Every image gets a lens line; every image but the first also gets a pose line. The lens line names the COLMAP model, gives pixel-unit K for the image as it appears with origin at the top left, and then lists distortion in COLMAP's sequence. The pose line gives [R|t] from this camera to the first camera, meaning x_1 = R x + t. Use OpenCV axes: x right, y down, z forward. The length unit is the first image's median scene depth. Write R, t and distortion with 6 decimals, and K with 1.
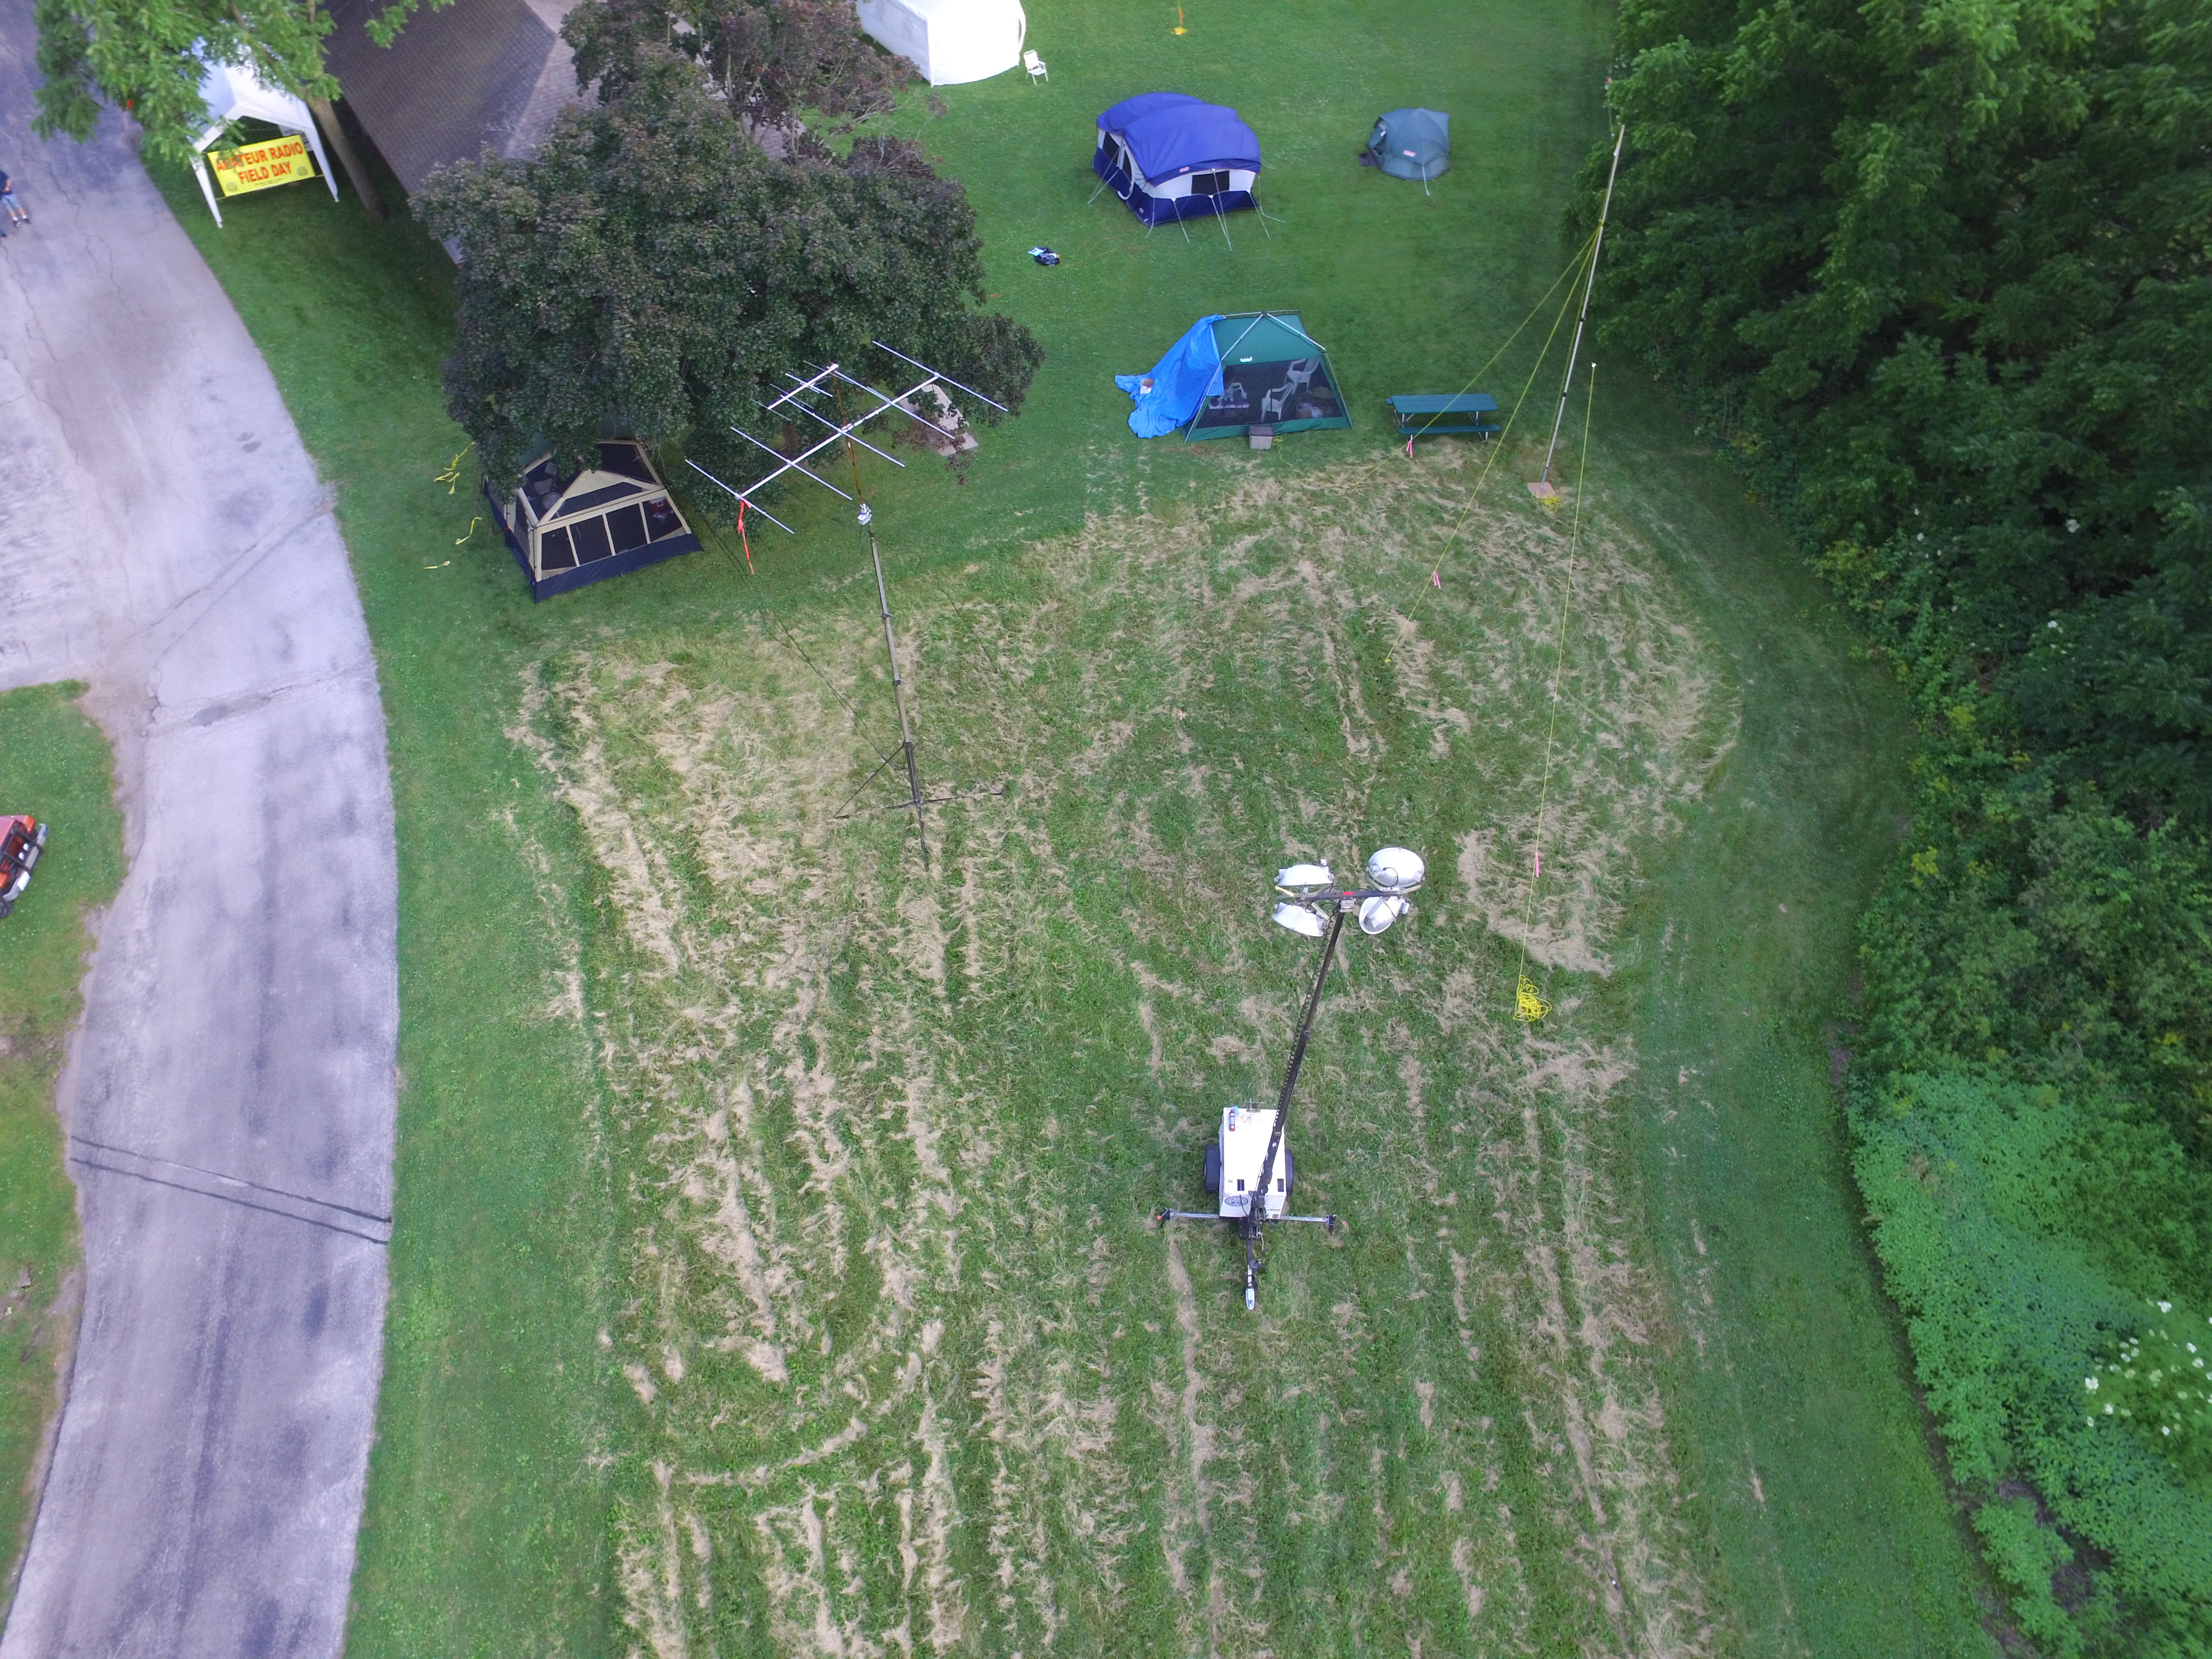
lens RADIAL K [[1493.6, 0, 1085.6], [0, 1493.6, 835.0], [0, 0, 1]] dist [-0.124105, 0.088454]
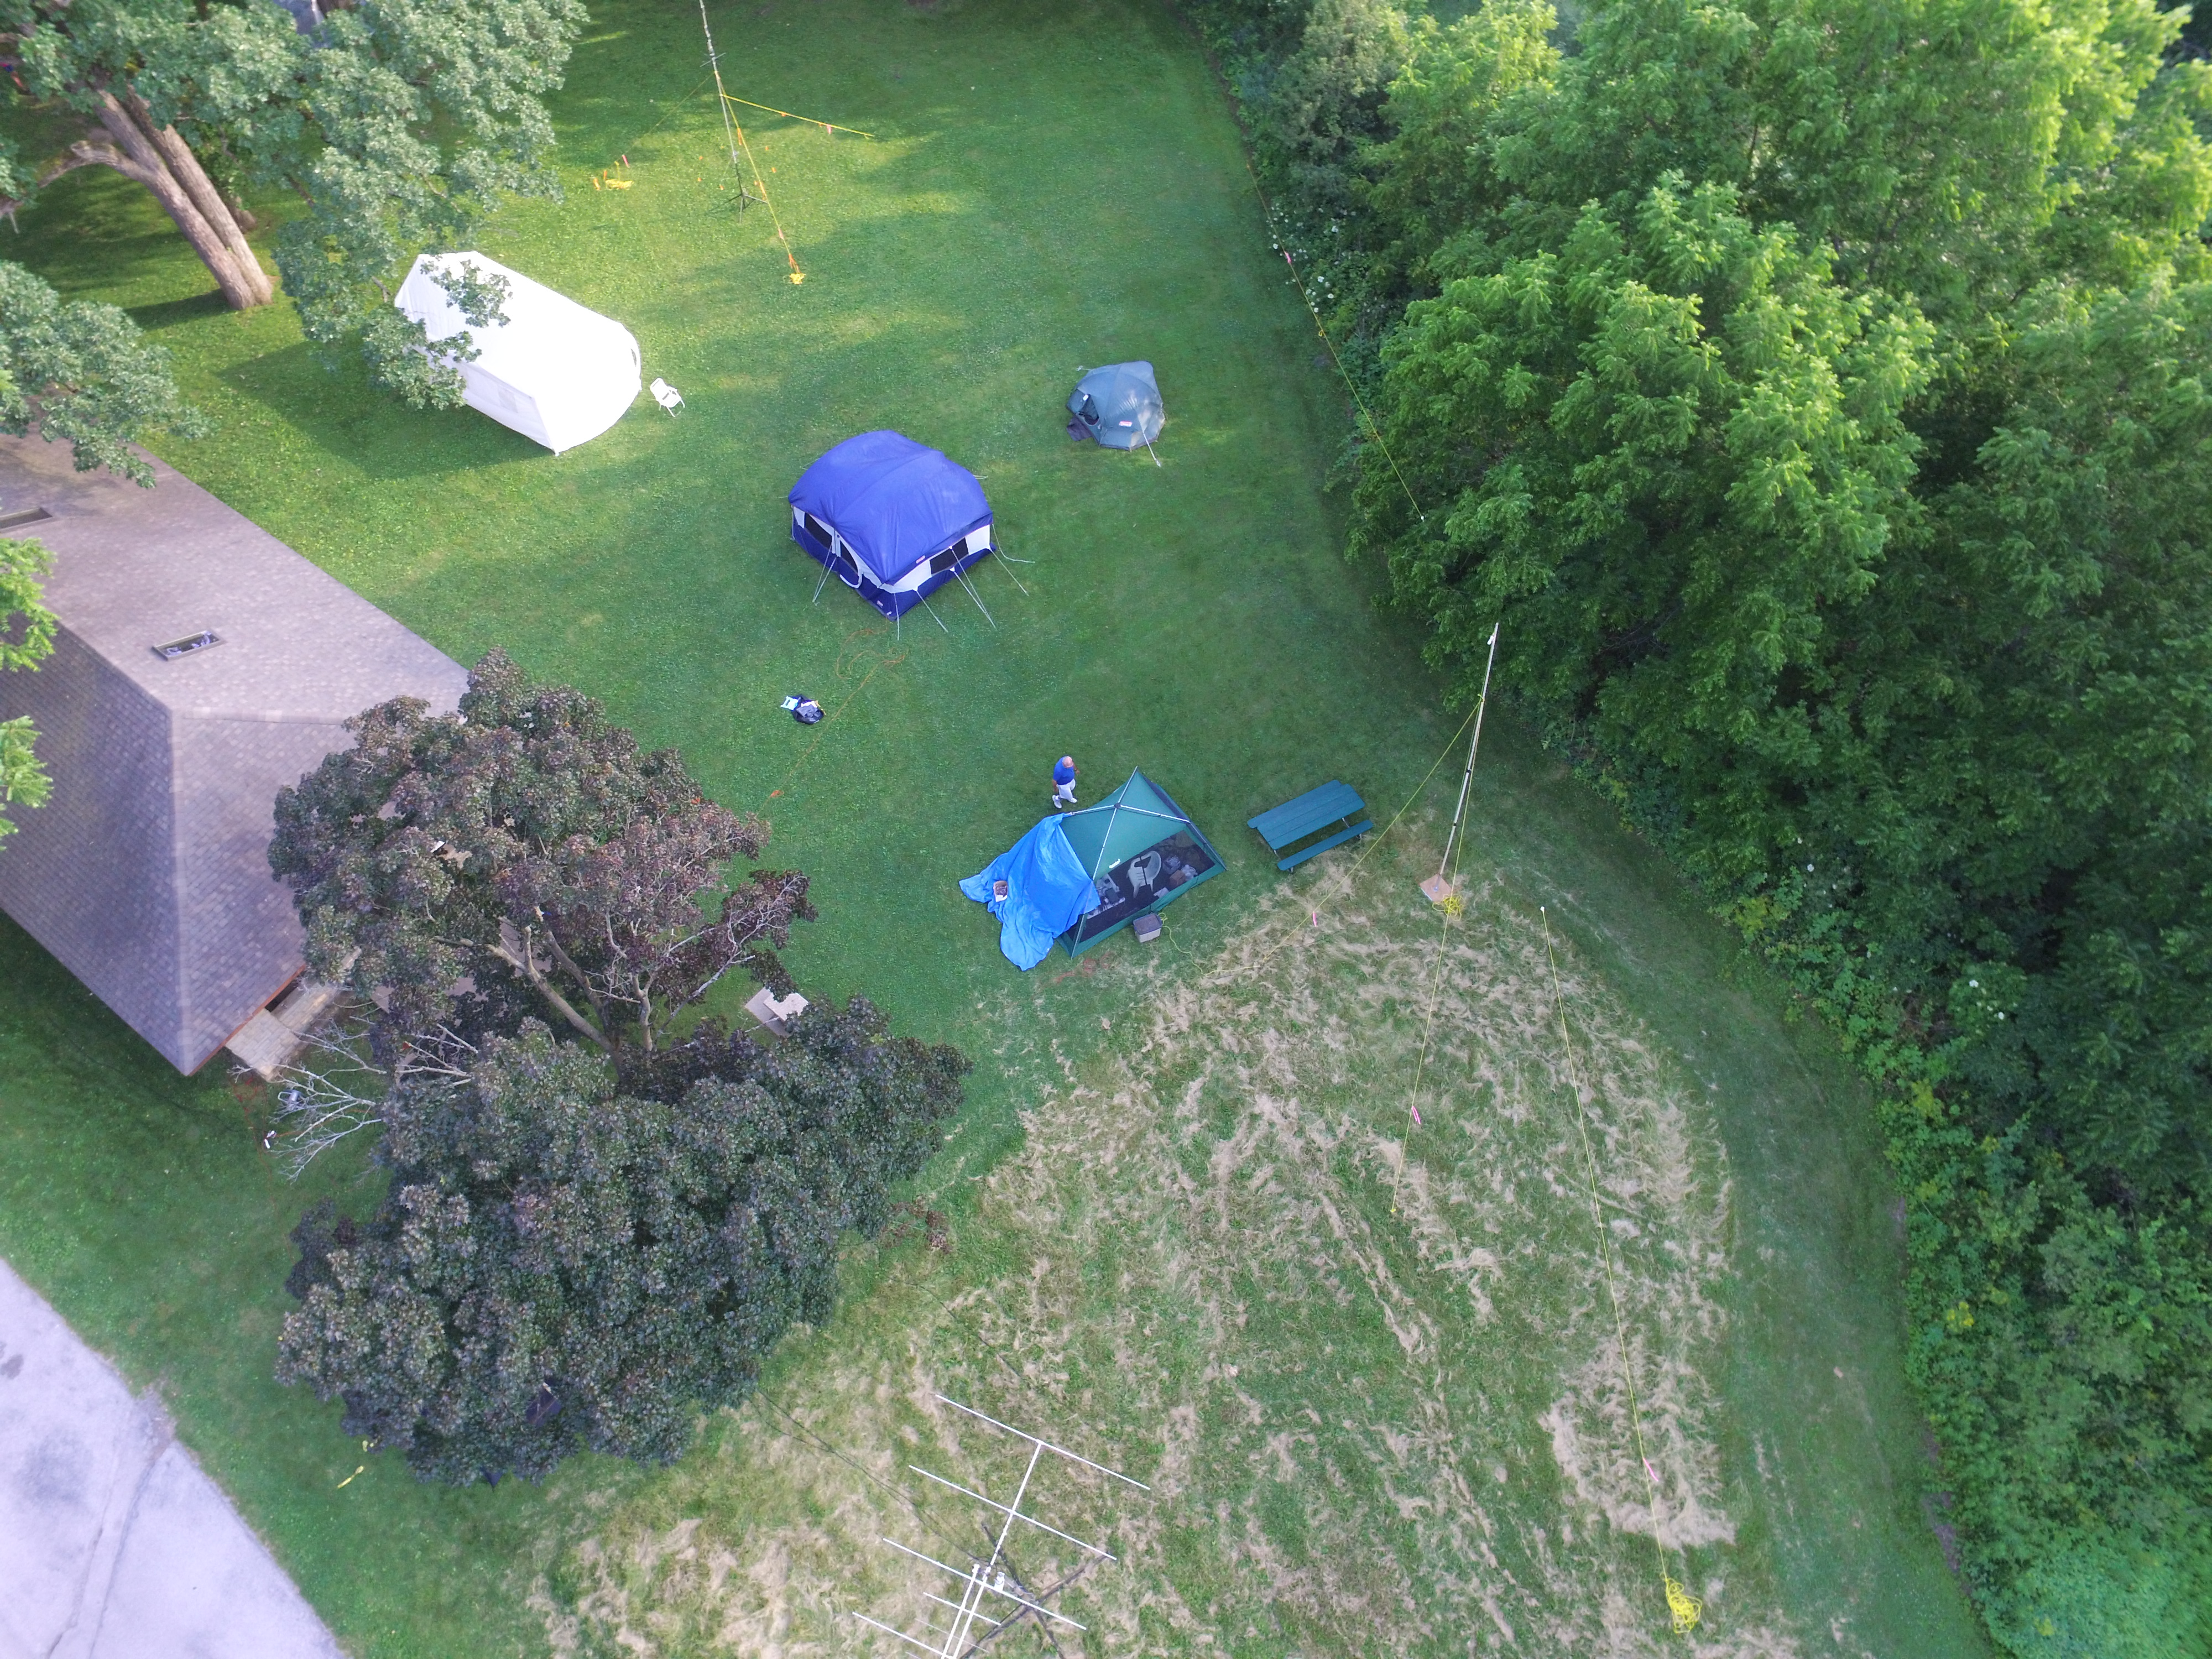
lens RADIAL K [[1493.6, 0, 1078.5], [0, 1493.6, 827.8], [0, 0, 1]] dist [-0.124105, 0.088454]
pose [[0.926195, -0.324905, 0.191311, -0.093082], [0.296446, 0.941039, 0.162992, -0.576149], [-0.232988, -0.094249, 0.967902, 0.132088]]
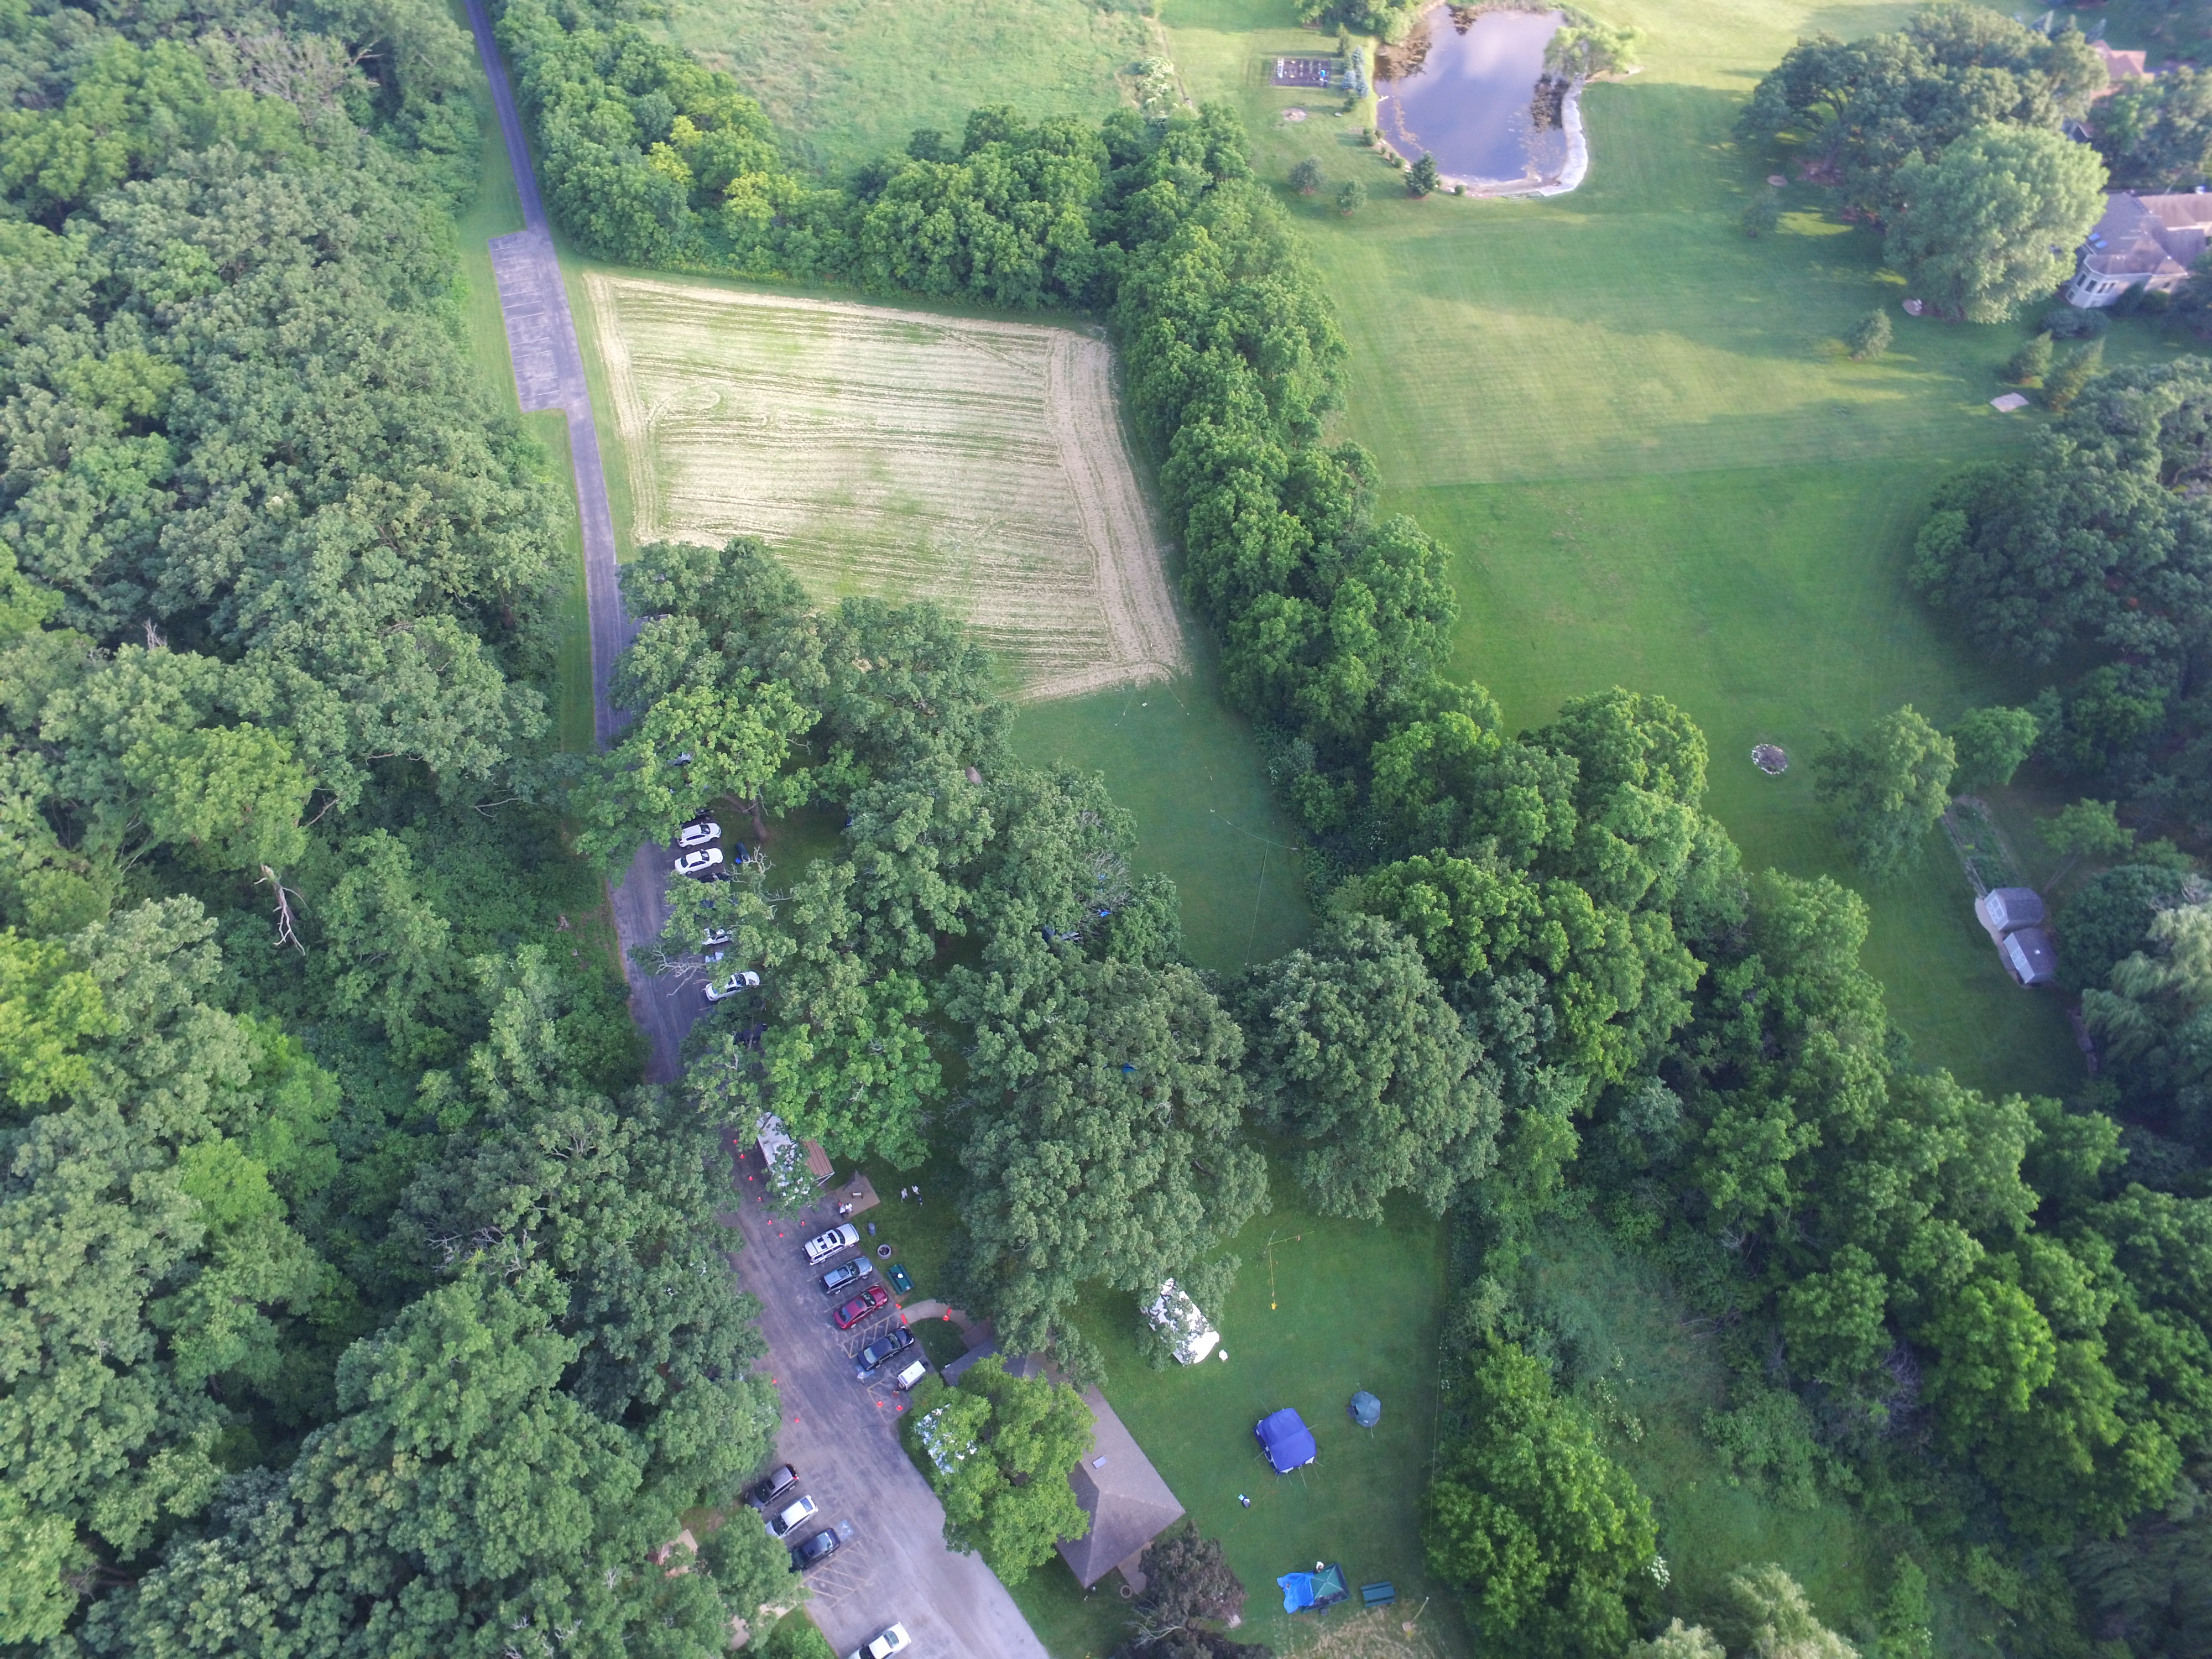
lens RADIAL K [[1493.6, 0, 1074.6], [0, 1493.6, 840.3], [0, 0, 1]] dist [-0.124105, 0.088454]
pose [[0.998020, -0.027930, 0.056363, -0.675879], [0.024185, 0.997522, 0.066065, -2.610735], [-0.058069, -0.064571, 0.996222, -2.463996]]
